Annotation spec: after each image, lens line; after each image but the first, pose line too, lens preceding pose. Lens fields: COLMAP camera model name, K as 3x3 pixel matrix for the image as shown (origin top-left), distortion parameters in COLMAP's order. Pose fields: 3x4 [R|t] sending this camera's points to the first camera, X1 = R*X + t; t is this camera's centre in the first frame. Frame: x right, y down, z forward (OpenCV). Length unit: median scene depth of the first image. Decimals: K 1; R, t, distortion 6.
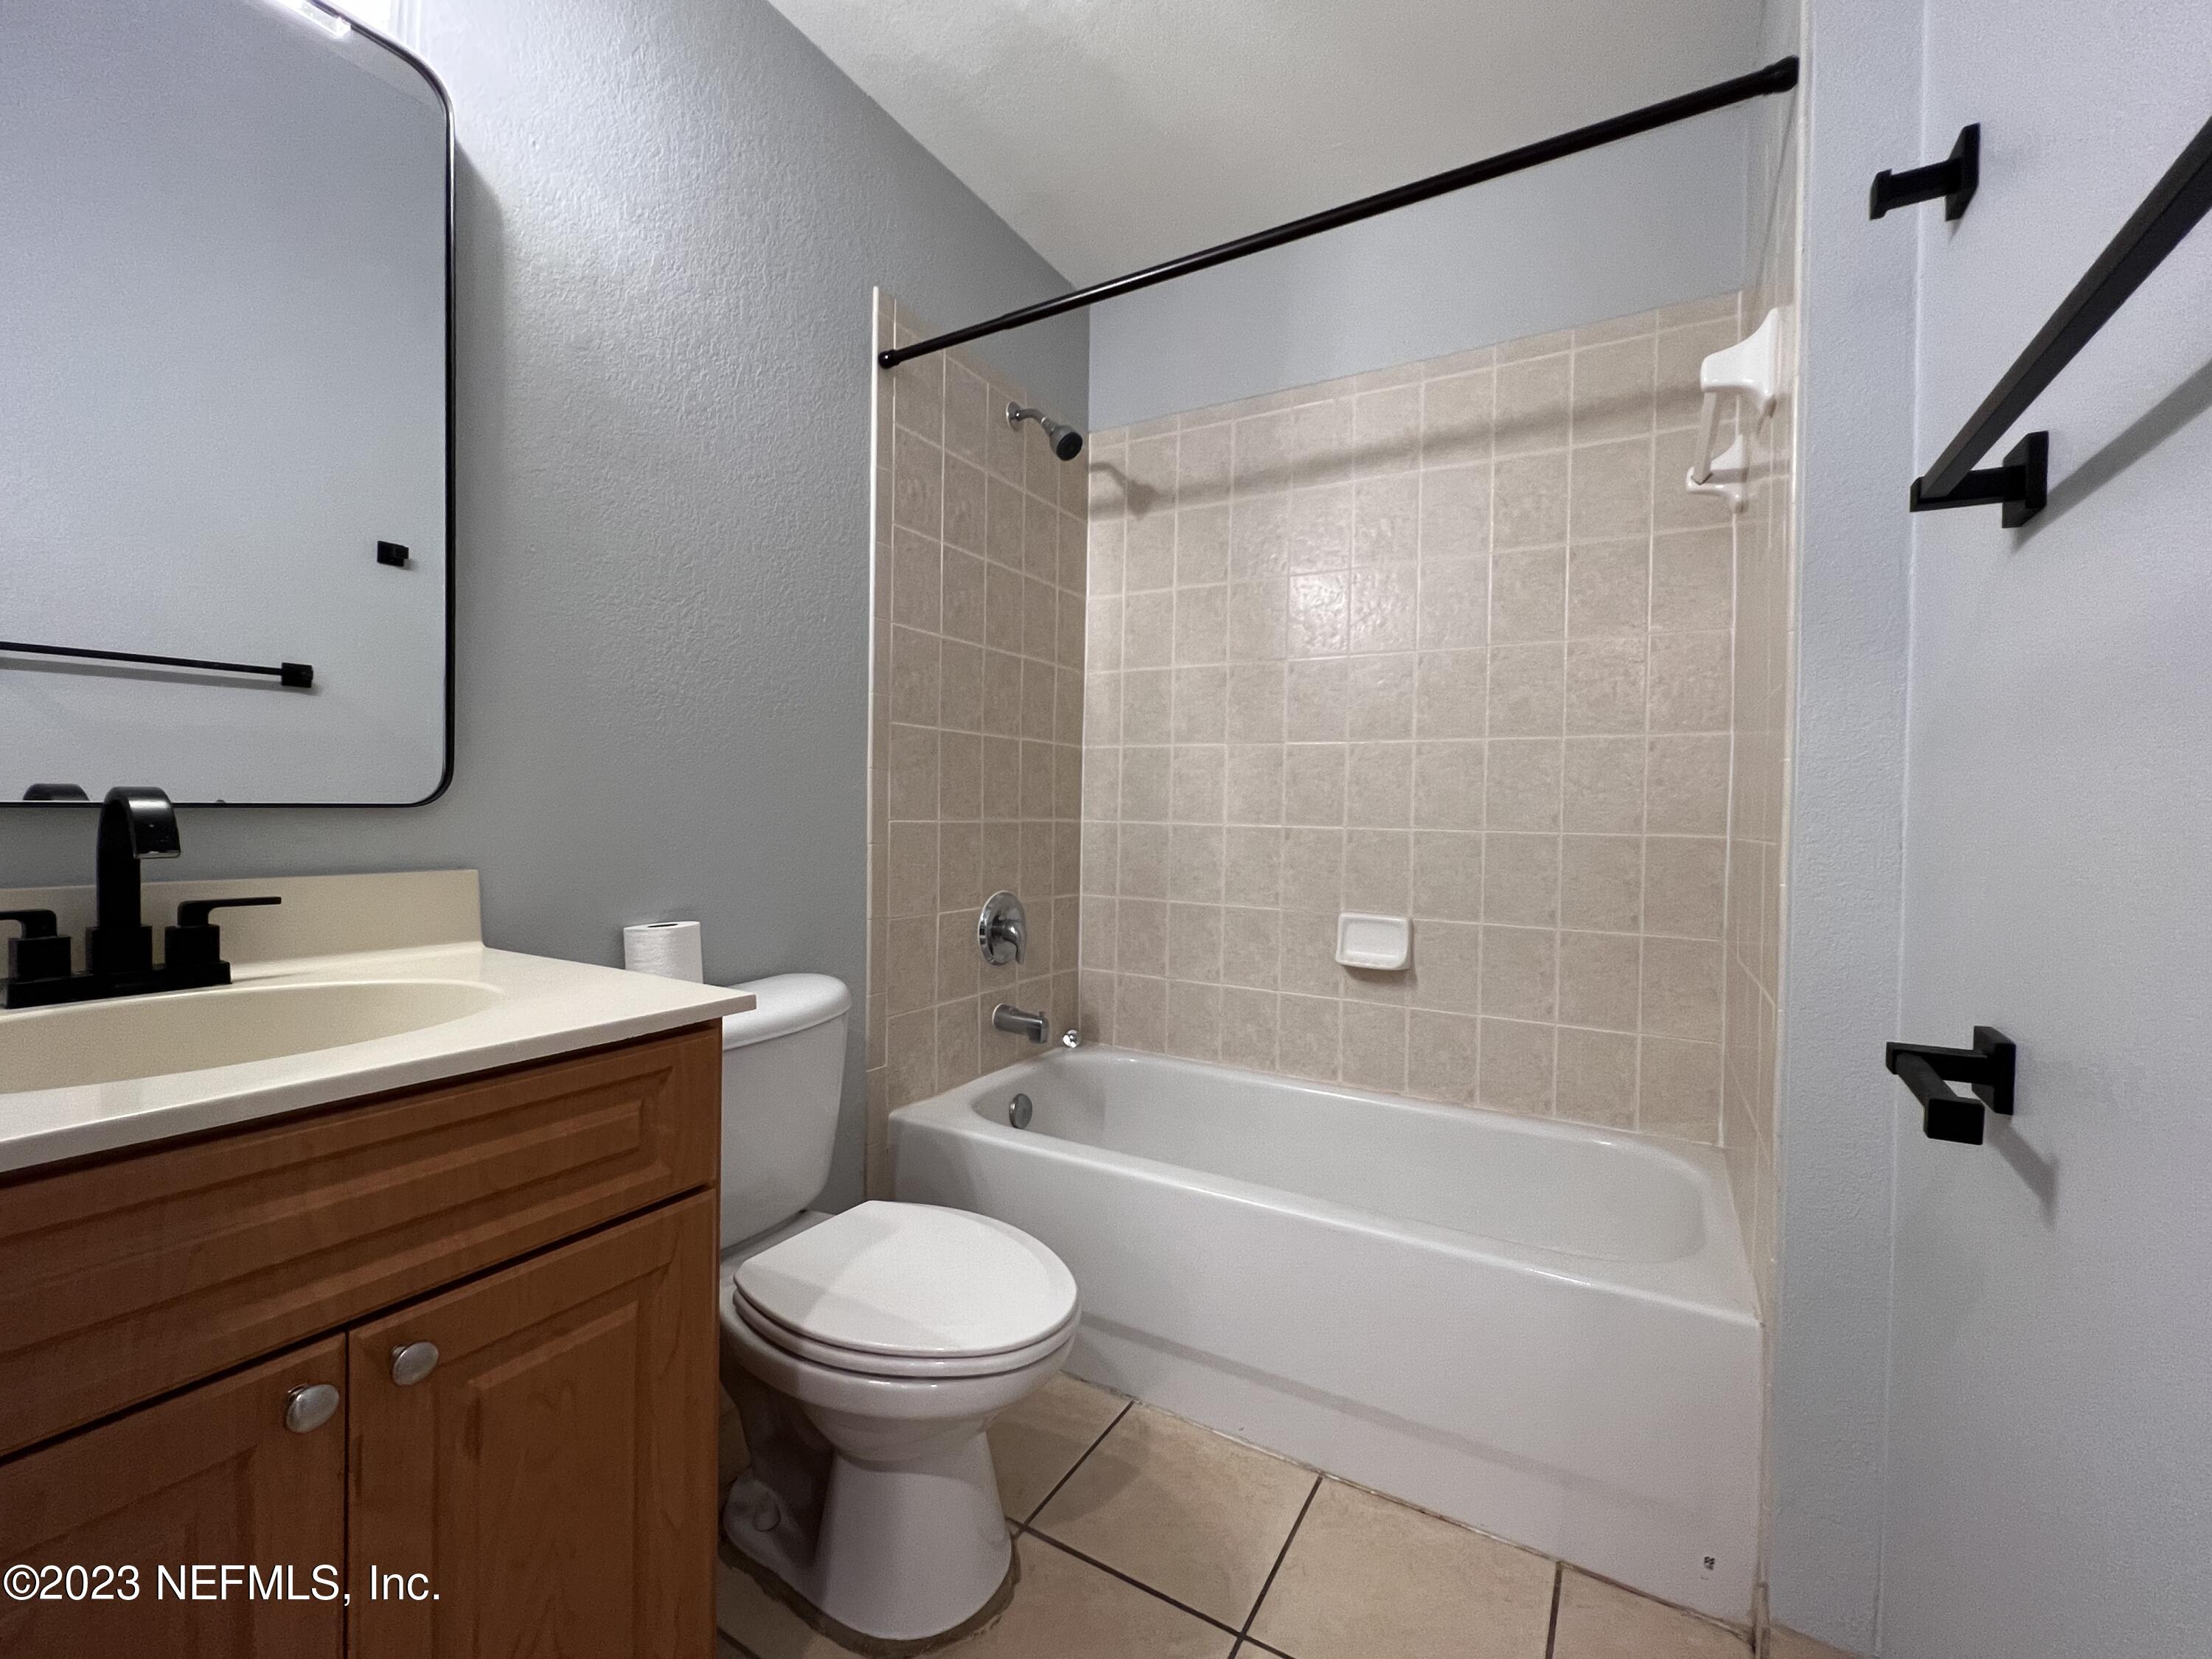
lens RADIAL K [[906.8, 0, 1098.4], [0, 906.8, 825.4], [0, 0, 1]] dist [-0.003589, 0.000586]
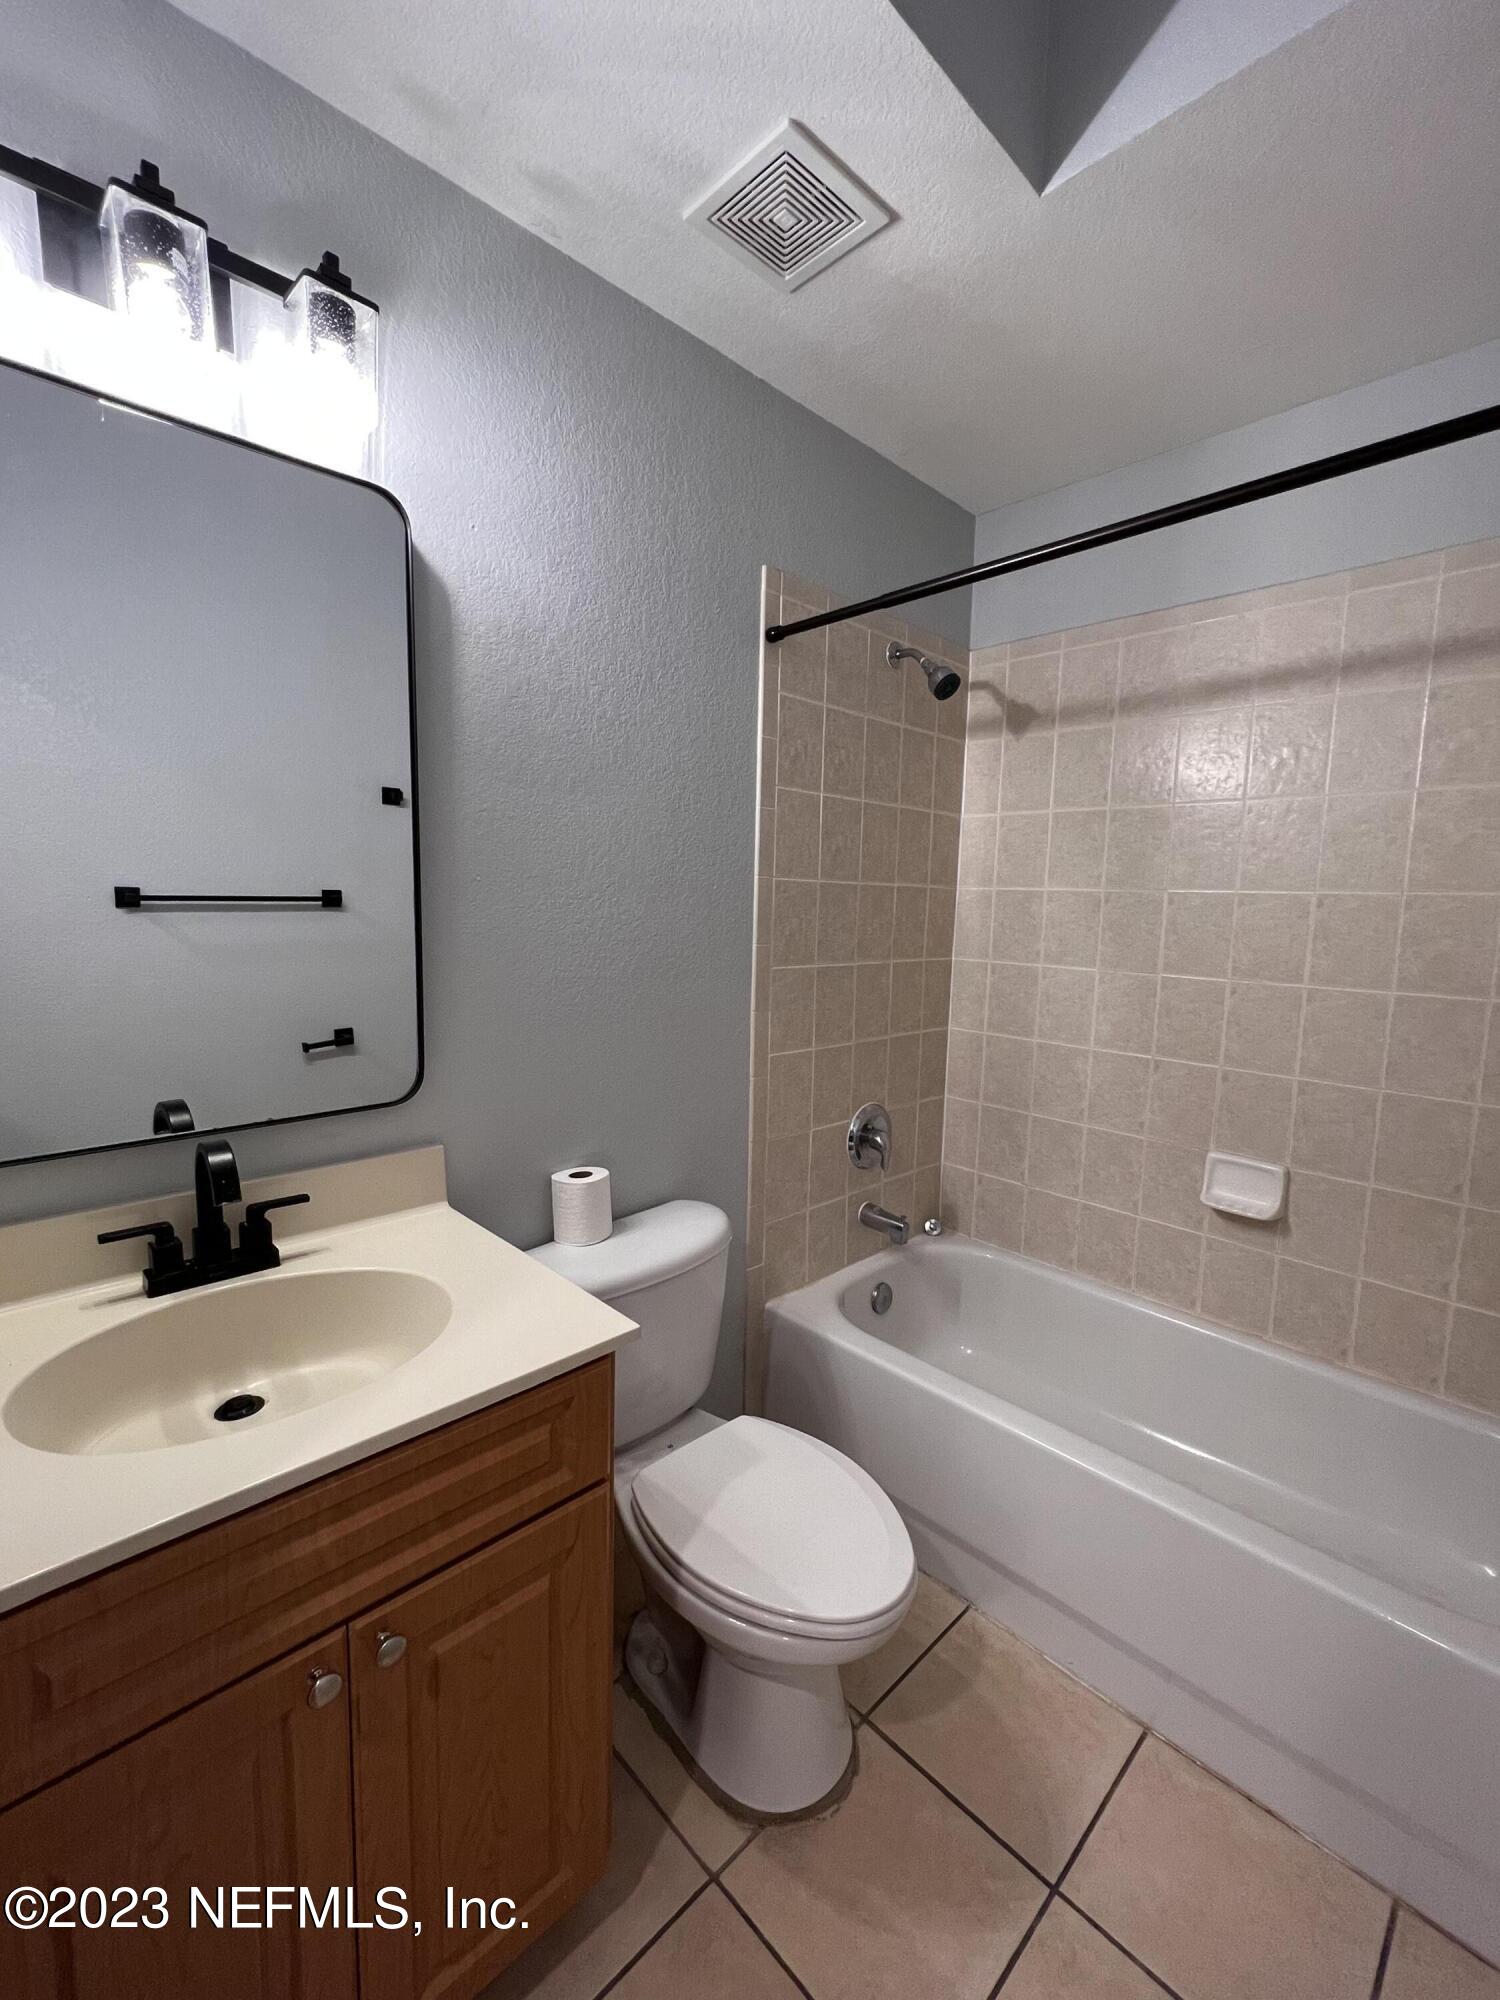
lens RADIAL K [[819.9, 0, 756.2], [0, 819.9, 1004.0], [0, 0, 1]] dist [-0.003589, 0.000586]
pose [[0.965302, 0.037157, -0.258481, 0.017852], [-0.013606, 0.995637, 0.092312, -0.199345], [0.260783, -0.085593, 0.961596, 0.024612]]
